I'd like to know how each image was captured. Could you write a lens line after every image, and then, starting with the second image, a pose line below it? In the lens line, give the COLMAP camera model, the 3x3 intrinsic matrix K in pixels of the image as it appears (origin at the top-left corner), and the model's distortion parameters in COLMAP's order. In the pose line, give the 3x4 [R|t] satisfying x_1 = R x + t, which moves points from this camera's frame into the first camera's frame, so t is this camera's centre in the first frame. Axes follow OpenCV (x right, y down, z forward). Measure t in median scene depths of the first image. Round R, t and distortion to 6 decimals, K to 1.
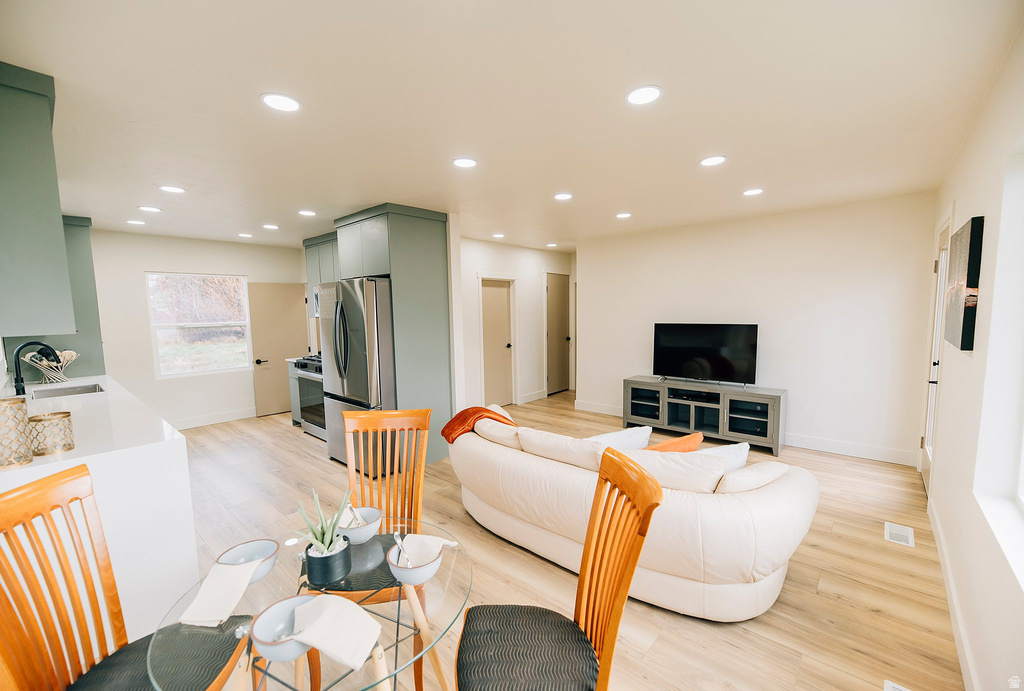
lens RADIAL K [[417.2, 0, 510.8], [0, 417.2, 347.6], [0, 0, 1]] dist [-0.001807, -0.000502]
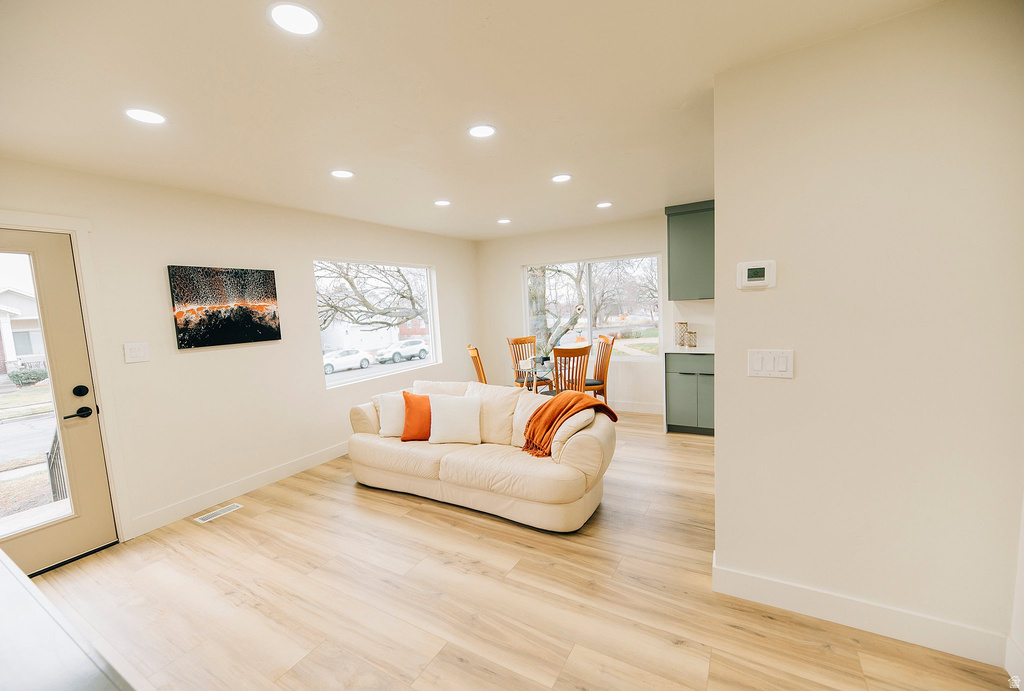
lens RADIAL K [[417.2, 0, 510.8], [0, 417.2, 347.6], [0, 0, 1]] dist [-0.001807, -0.000502]
pose [[-0.978943, 0.086598, -0.184854, 0.162350], [0.050167, 0.979847, 0.193349, -0.107477], [0.197872, 0.180004, -0.963559, 1.194149]]
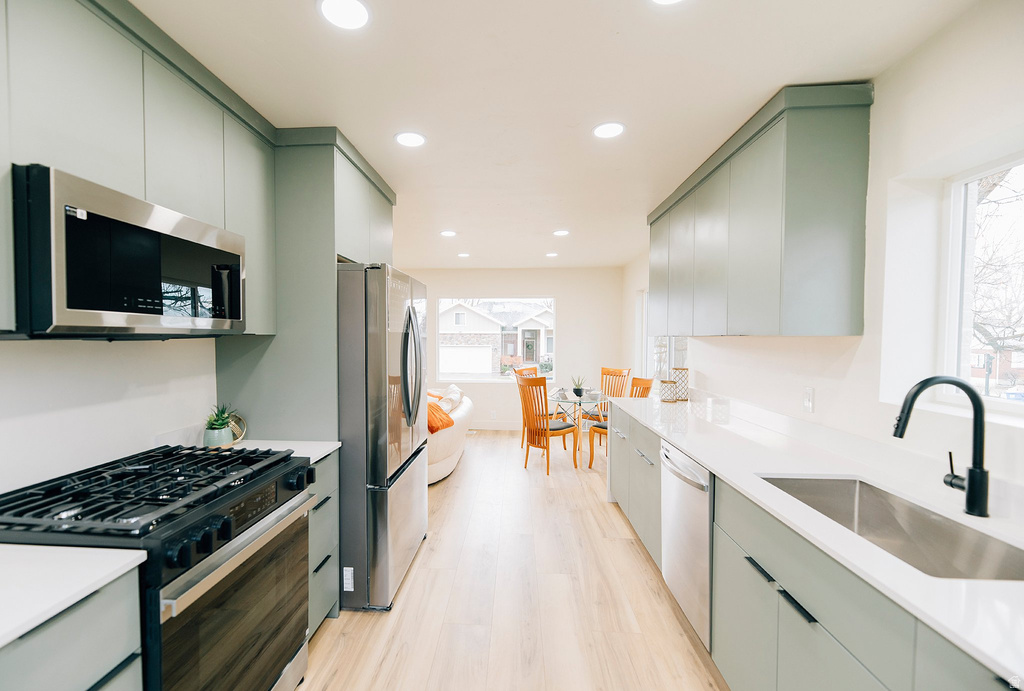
lens RADIAL K [[443.1, 0, 485.2], [0, 443.1, 349.3], [0, 0, 1]] dist [-0.000536, -0.000222]
pose [[-0.603999, -0.004843, 0.796971, -0.792523], [0.082653, 0.994209, 0.068682, -0.063724], [-0.792688, 0.107356, -0.600101, 1.020061]]
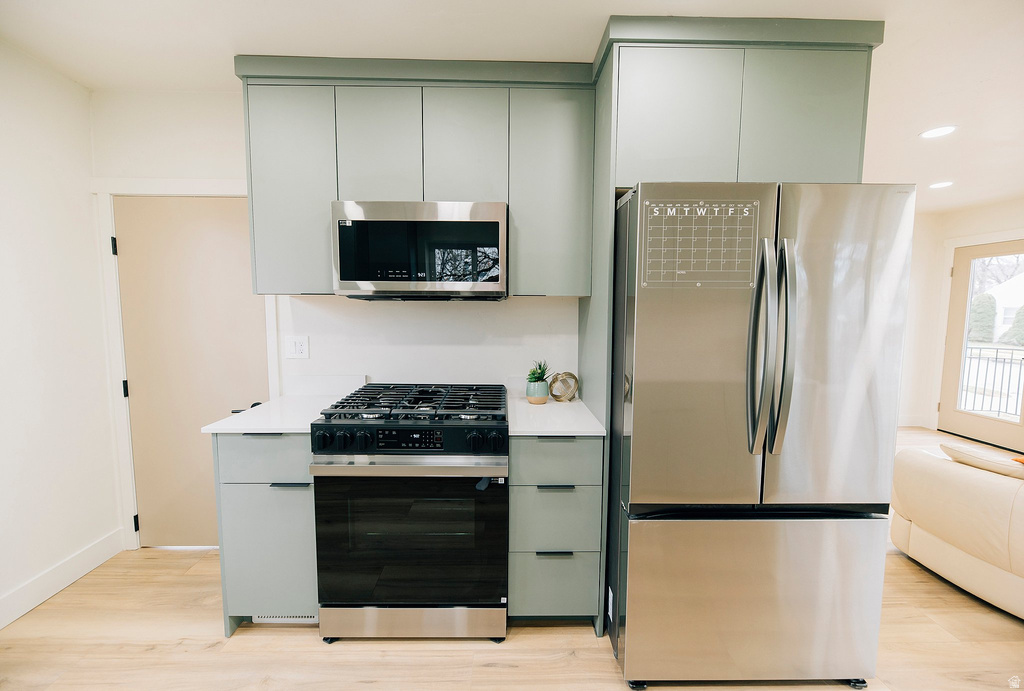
lens RADIAL K [[418.2, 0, 509.9], [0, 418.2, 342.5], [0, 0, 1]] dist [-0.002255, -0.000241]
pose [[0.734813, -0.034745, 0.677379, -0.630514], [0.043084, 0.999061, 0.004507, -0.027324], [-0.676900, 0.025872, 0.735620, 0.685357]]
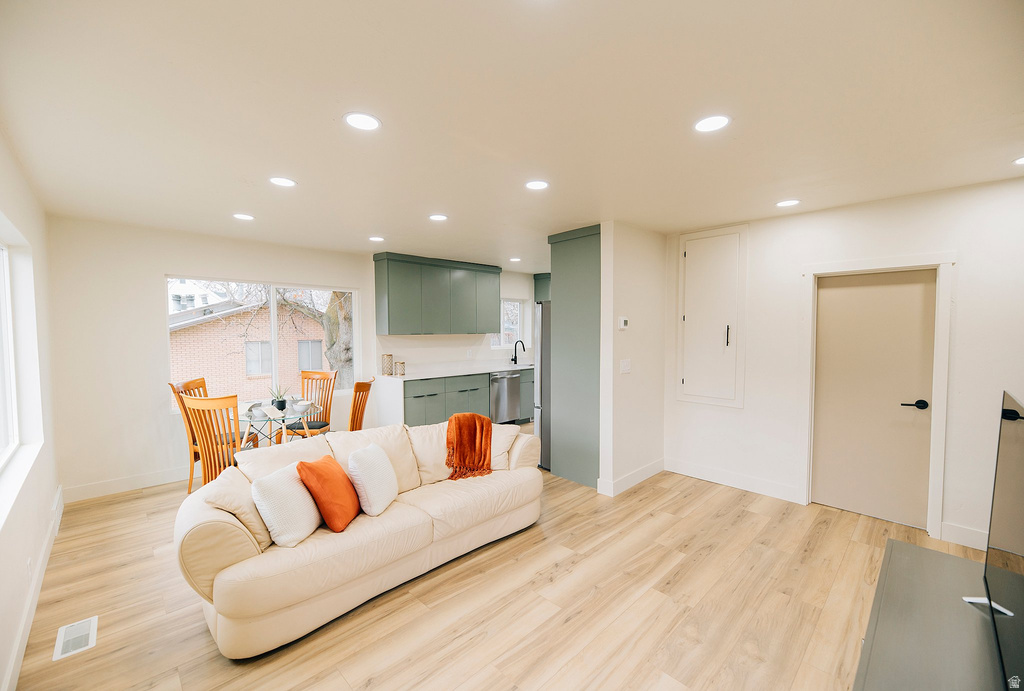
lens RADIAL K [[417.2, 0, 510.8], [0, 417.2, 347.6], [0, 0, 1]] dist [-0.001807, -0.000502]
pose [[-0.072099, 0.061337, -0.995510, 0.642749], [-0.089238, 0.993708, 0.067689, -0.076989], [0.993397, 0.093718, -0.066172, 0.721102]]
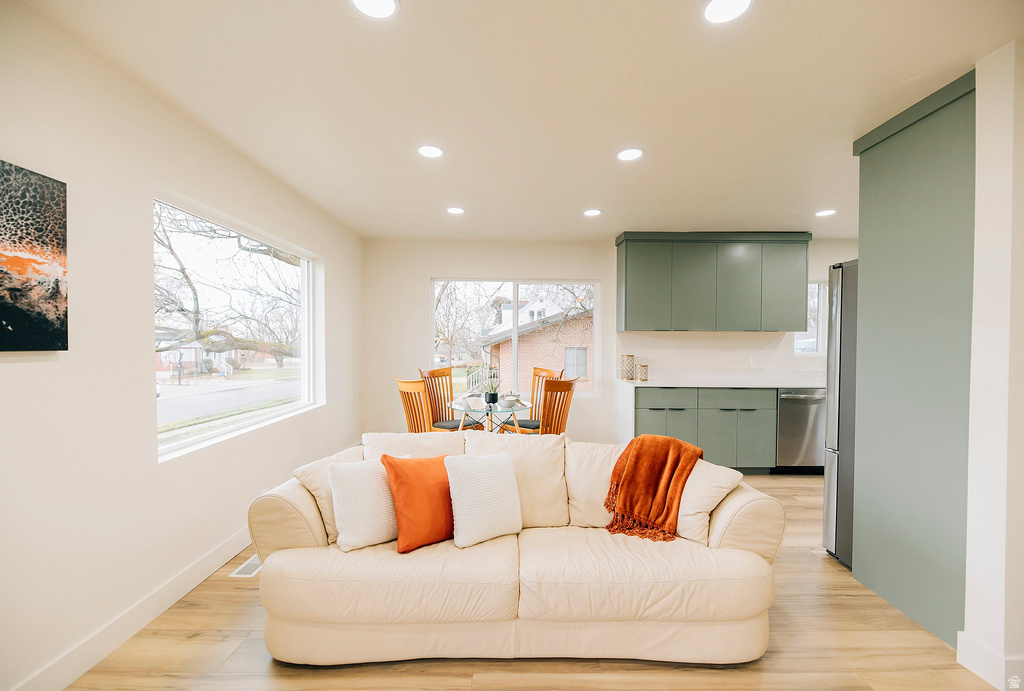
lens RADIAL K [[417.2, 0, 510.8], [0, 417.2, 347.6], [0, 0, 1]] dist [-0.001807, -0.000502]
pose [[-0.745284, 0.023605, -0.666329, 0.386353], [-0.054102, 0.993937, 0.095724, -0.046724], [0.664548, 0.107392, -0.739488, 0.833339]]
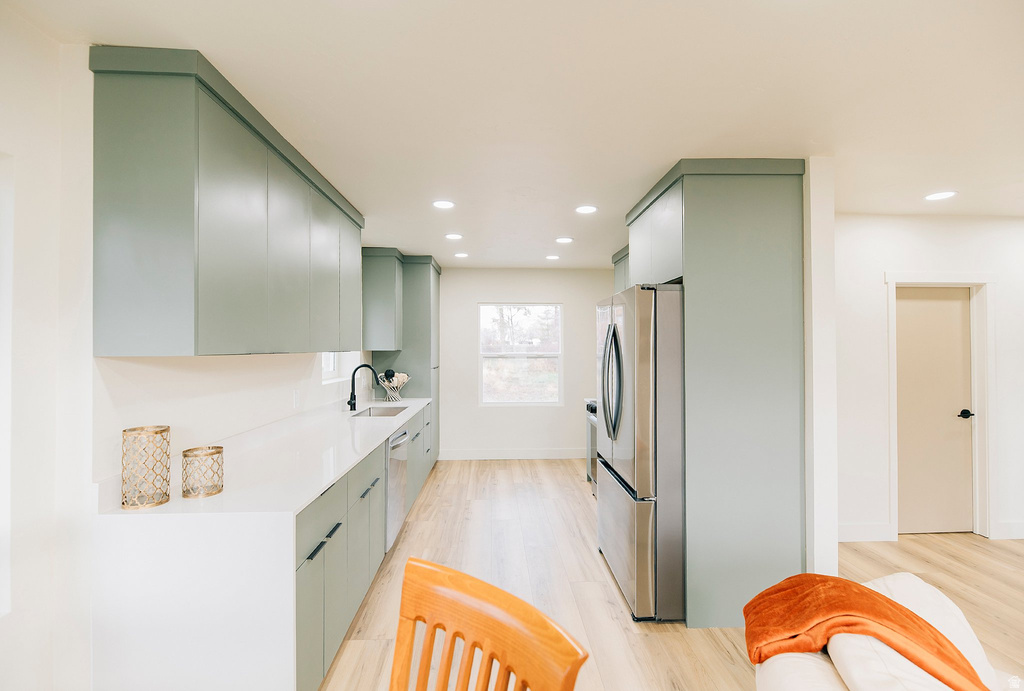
lens RADIAL K [[444.6, 0, 514.5], [0, 444.6, 343.6], [0, 0, 1]] dist [0.000080, 0.000155]
pose [[0.697332, 0.010690, -0.716668, -0.001090], [-0.077501, 0.995151, -0.060566, -0.018424], [0.712546, 0.097777, 0.694779, 0.294815]]
